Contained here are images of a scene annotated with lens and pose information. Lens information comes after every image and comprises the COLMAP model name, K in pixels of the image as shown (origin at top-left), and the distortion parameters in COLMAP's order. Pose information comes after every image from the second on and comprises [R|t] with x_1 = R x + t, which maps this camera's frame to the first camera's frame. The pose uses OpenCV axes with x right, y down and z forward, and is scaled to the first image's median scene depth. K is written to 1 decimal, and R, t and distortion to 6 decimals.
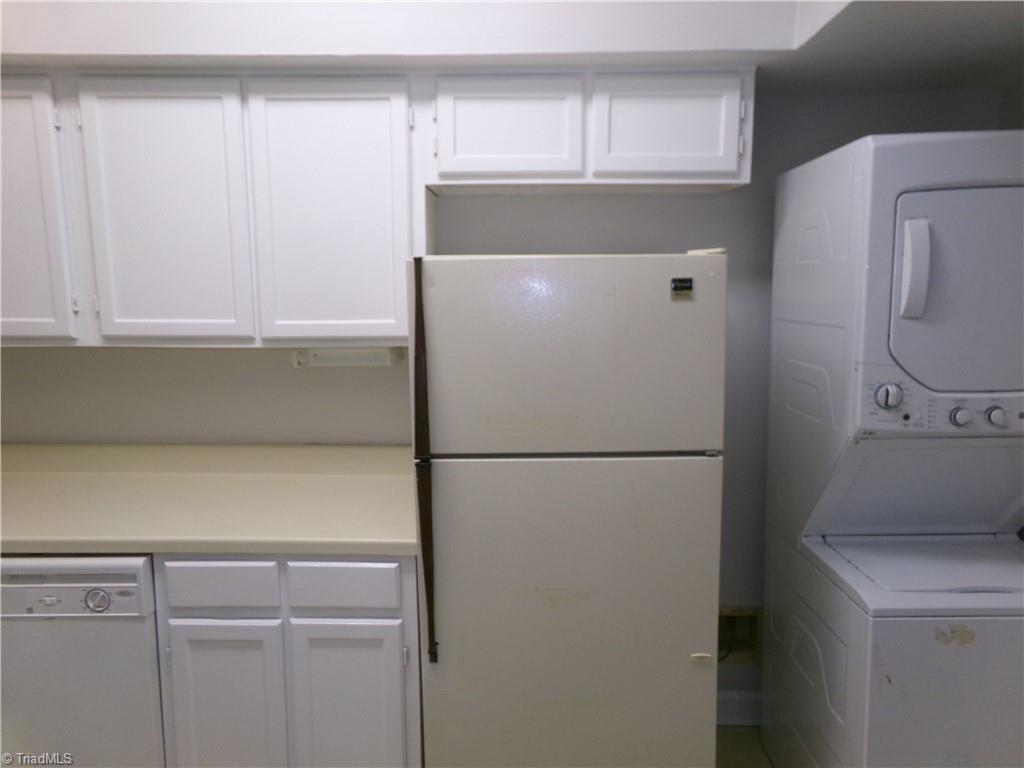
lens RADIAL K [[602.0, 0, 512.0], [0, 602.0, 384.0], [0, 0, 1]] dist [0.001897, 0.001284]
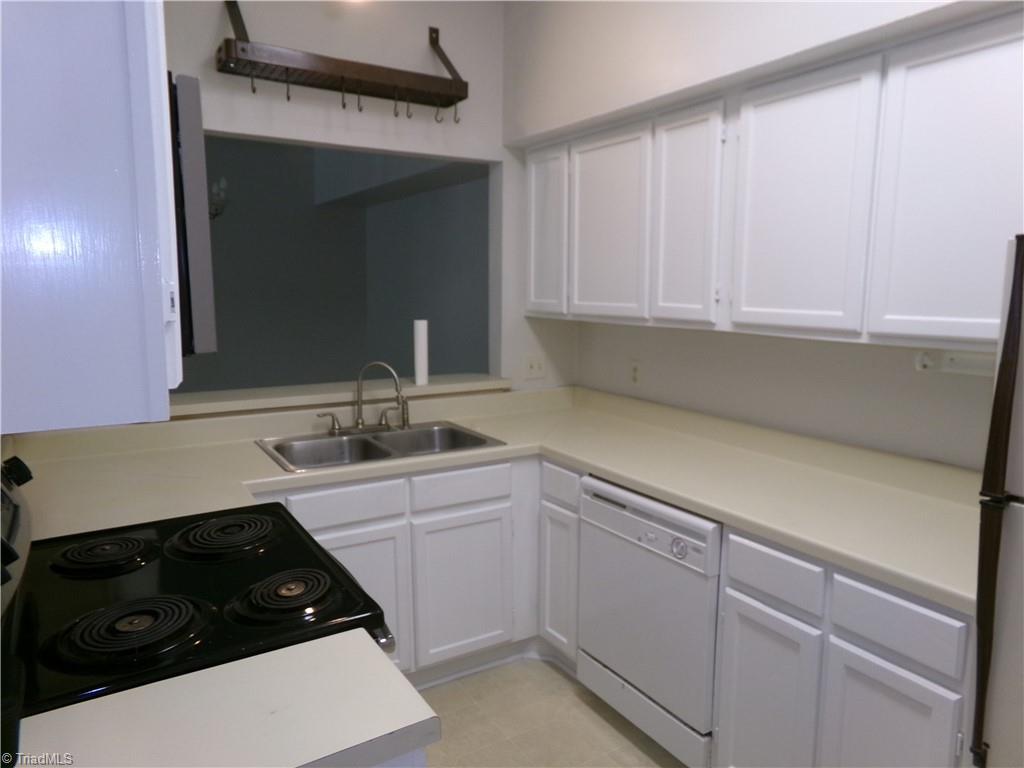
lens RADIAL K [[700.8, 0, 512.0], [0, 700.8, 384.0], [0, 0, 1]] dist [-0.097682, 0.089151]
pose [[0.517837, 0.118487, -0.847234, 0.229549], [-0.122395, 0.990435, 0.063704, -0.000209], [0.846678, 0.070709, 0.527386, 0.001469]]
